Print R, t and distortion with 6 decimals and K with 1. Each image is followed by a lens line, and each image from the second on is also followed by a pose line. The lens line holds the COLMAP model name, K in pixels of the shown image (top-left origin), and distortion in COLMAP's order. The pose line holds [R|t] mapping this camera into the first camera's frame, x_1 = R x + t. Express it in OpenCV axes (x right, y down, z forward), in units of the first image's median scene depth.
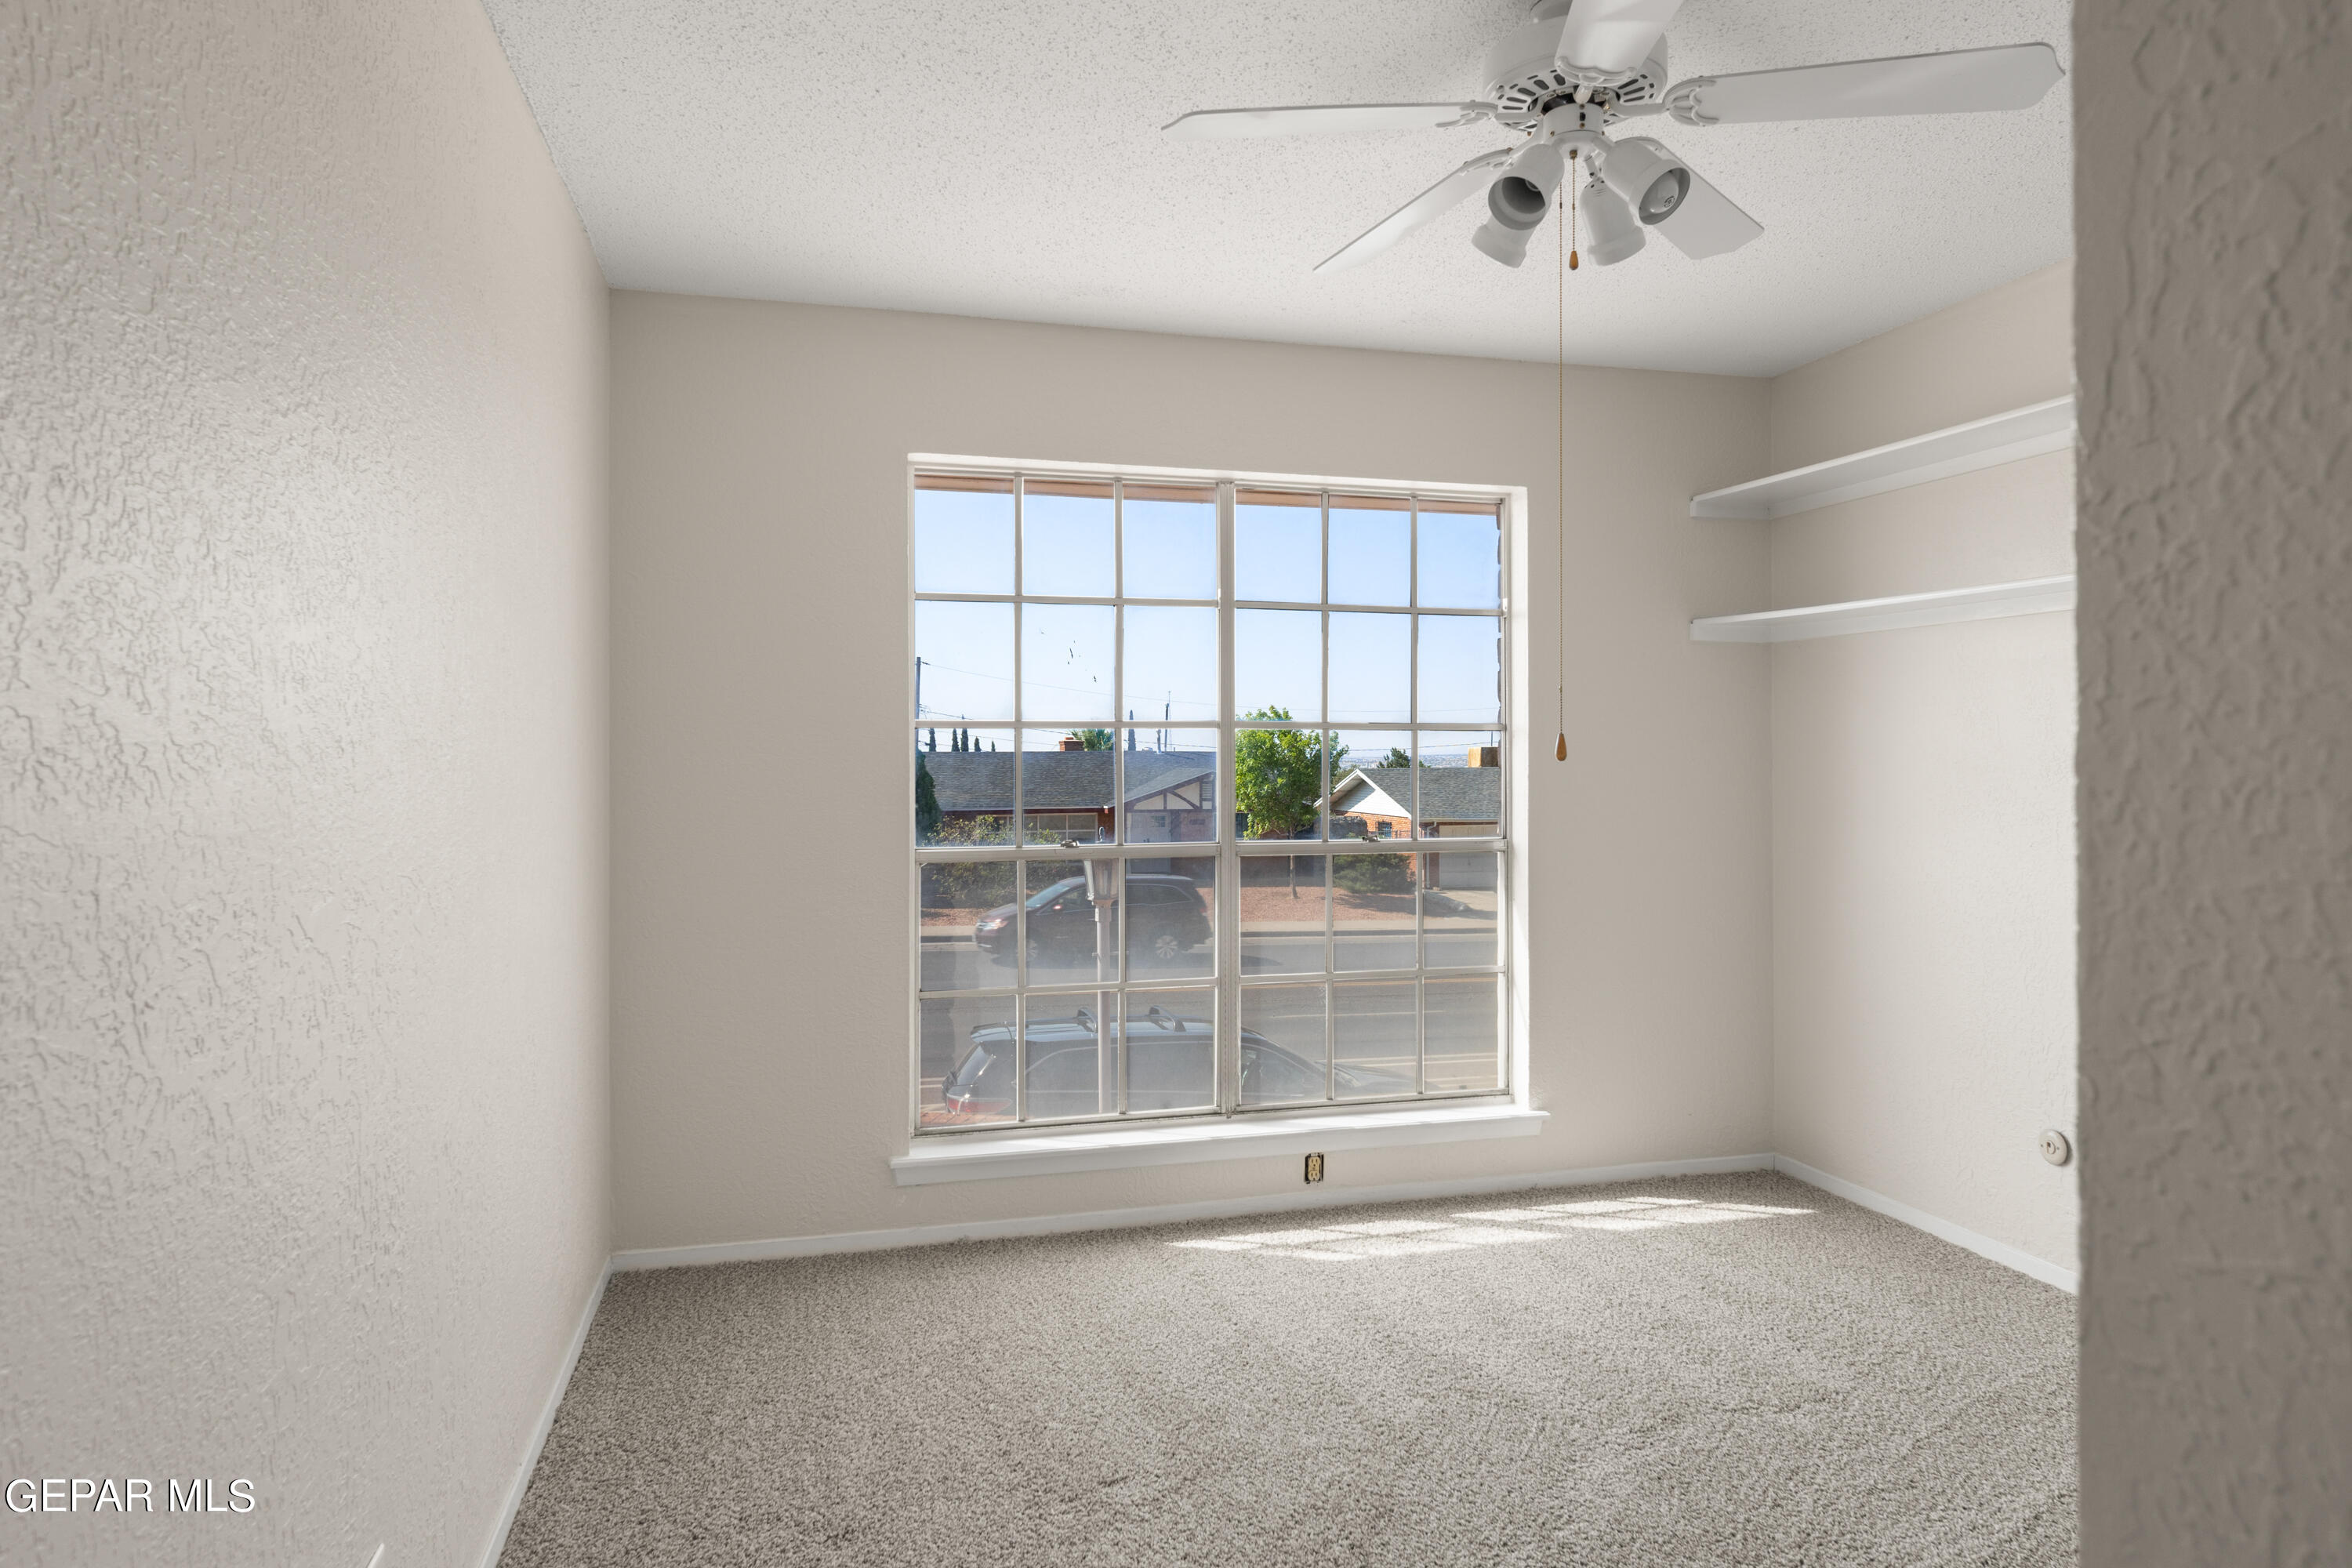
lens RADIAL K [[1406.2, 0, 1167.9], [0, 1406.2, 748.3], [0, 0, 1]] dist [0.000305, 0.000262]
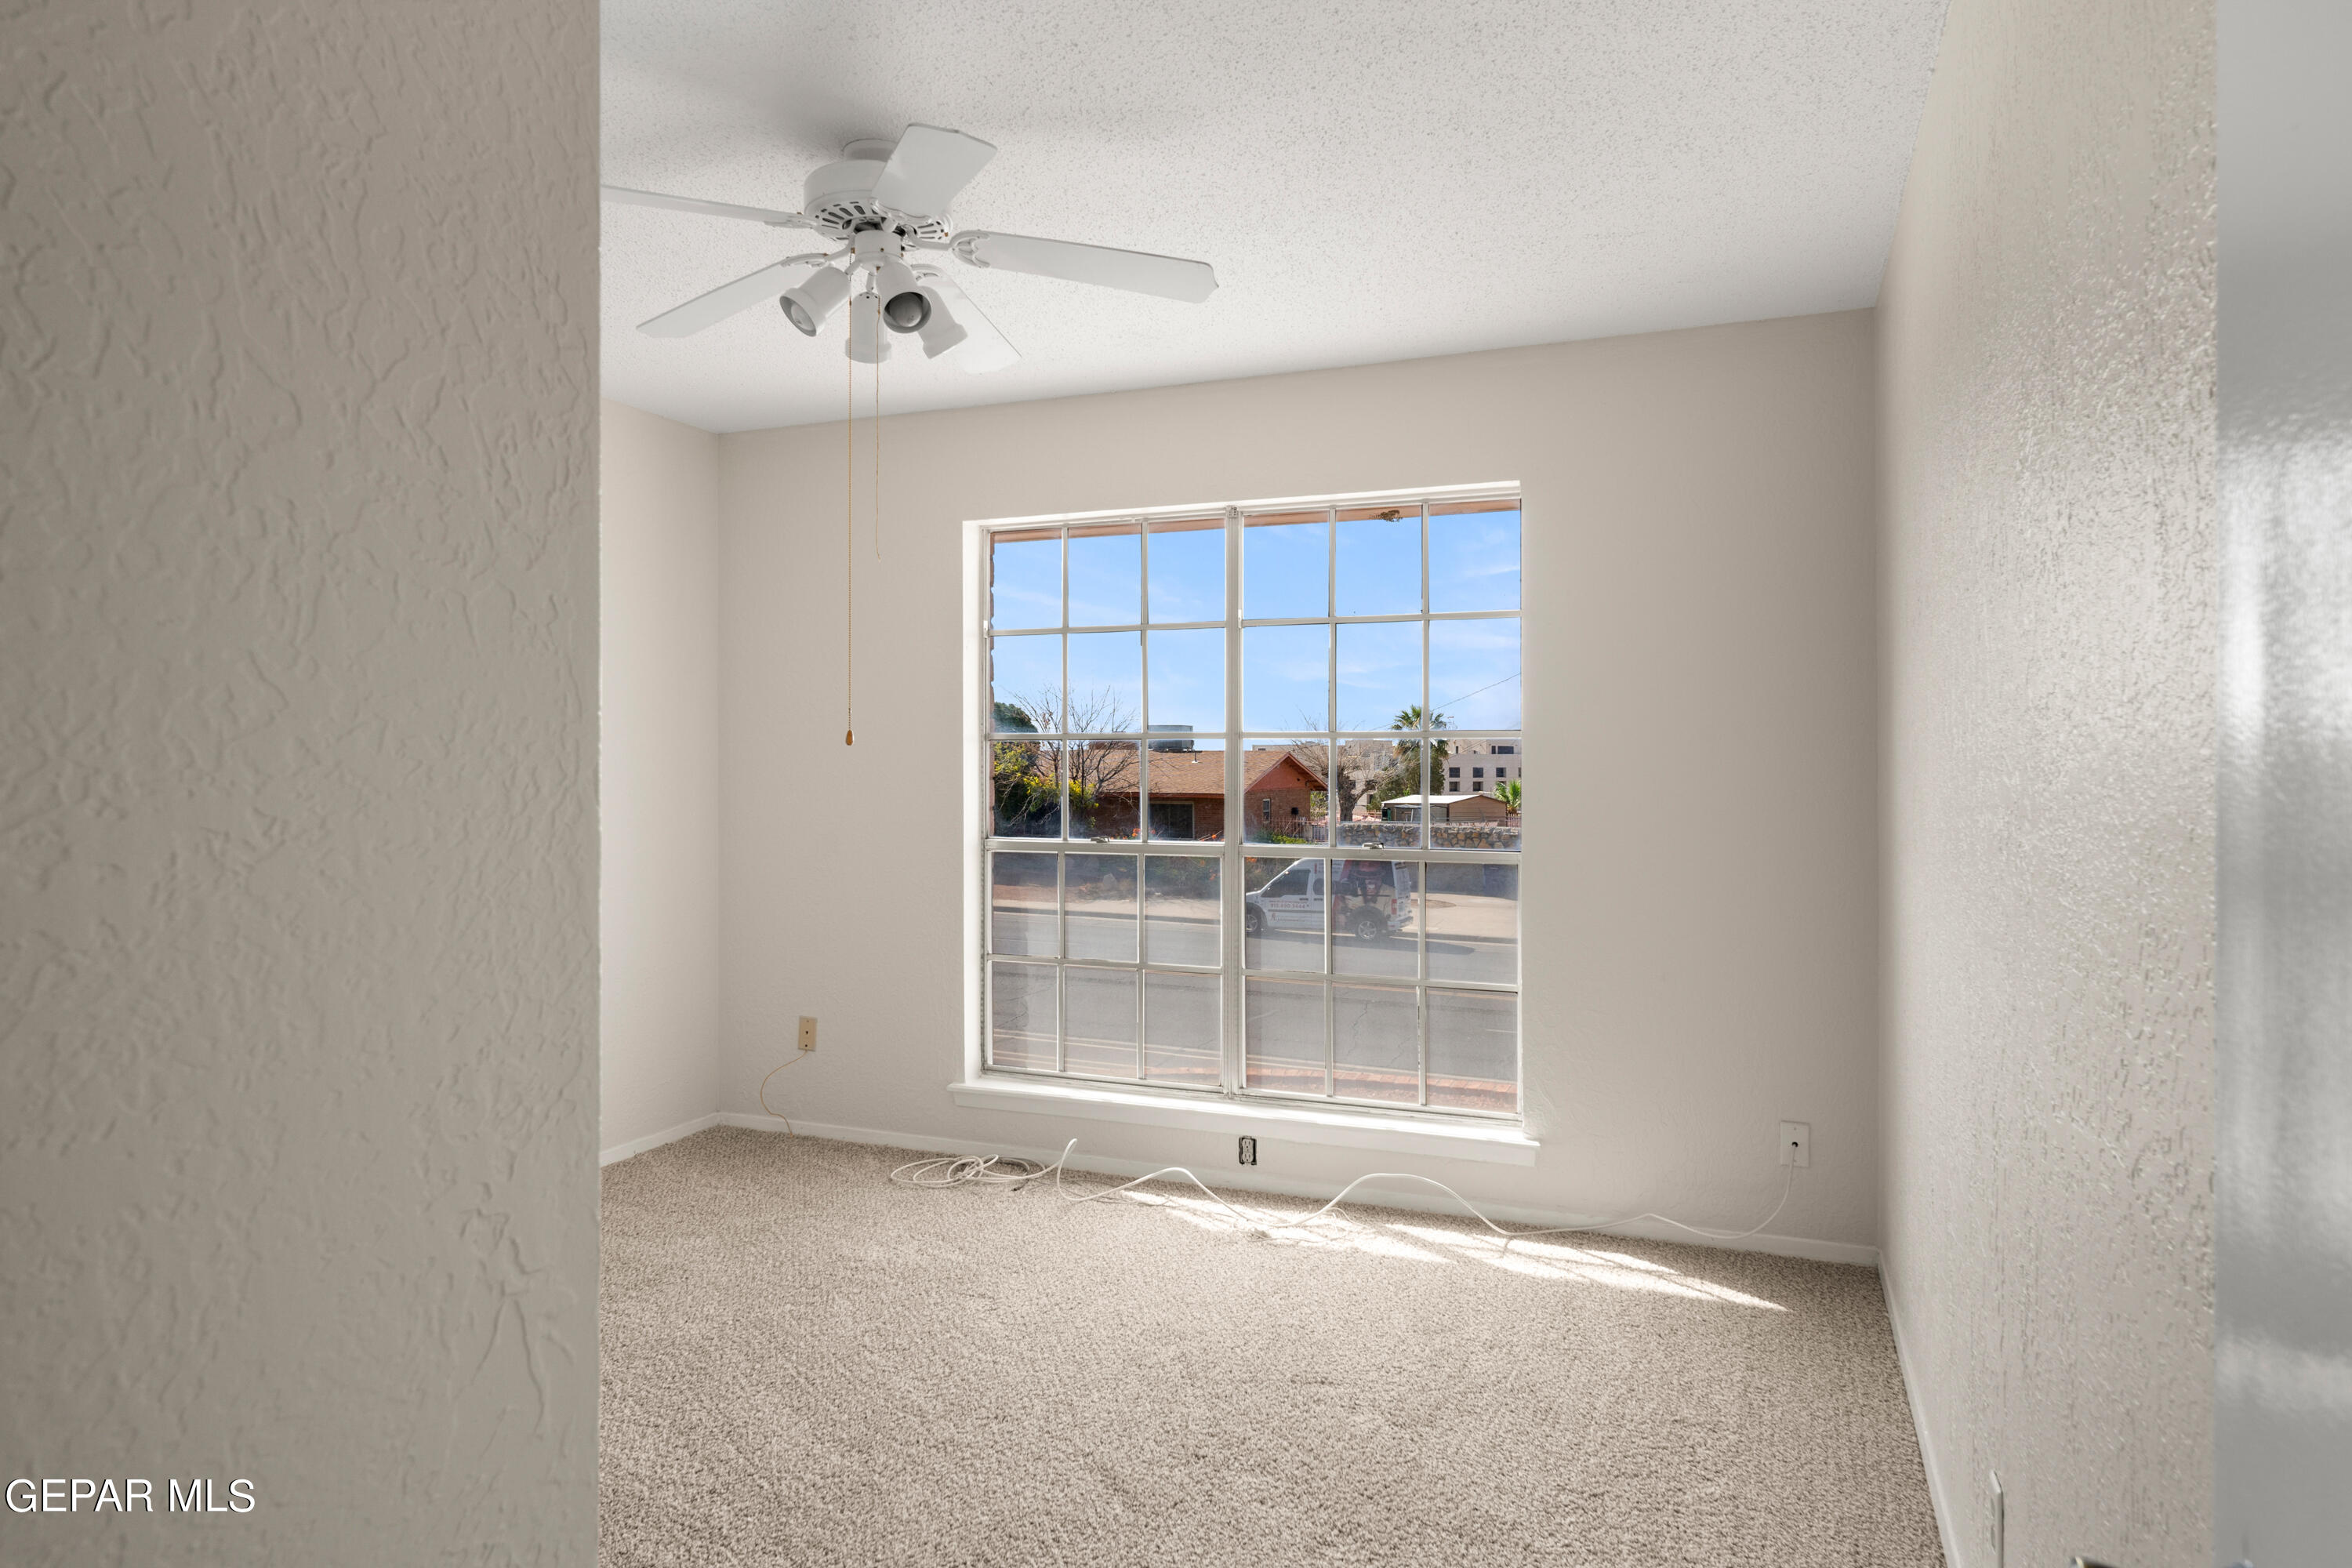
lens RADIAL K [[1381.0, 0, 1182.6], [0, 1381.0, 752.7], [0, 0, 1]] dist [0.000586, 0.002834]
pose [[0.802006, -0.001446, -0.597315, 0.675543], [0.006509, 0.999959, 0.006318, -0.010208], [0.597281, -0.008956, 0.801982, 0.130514]]
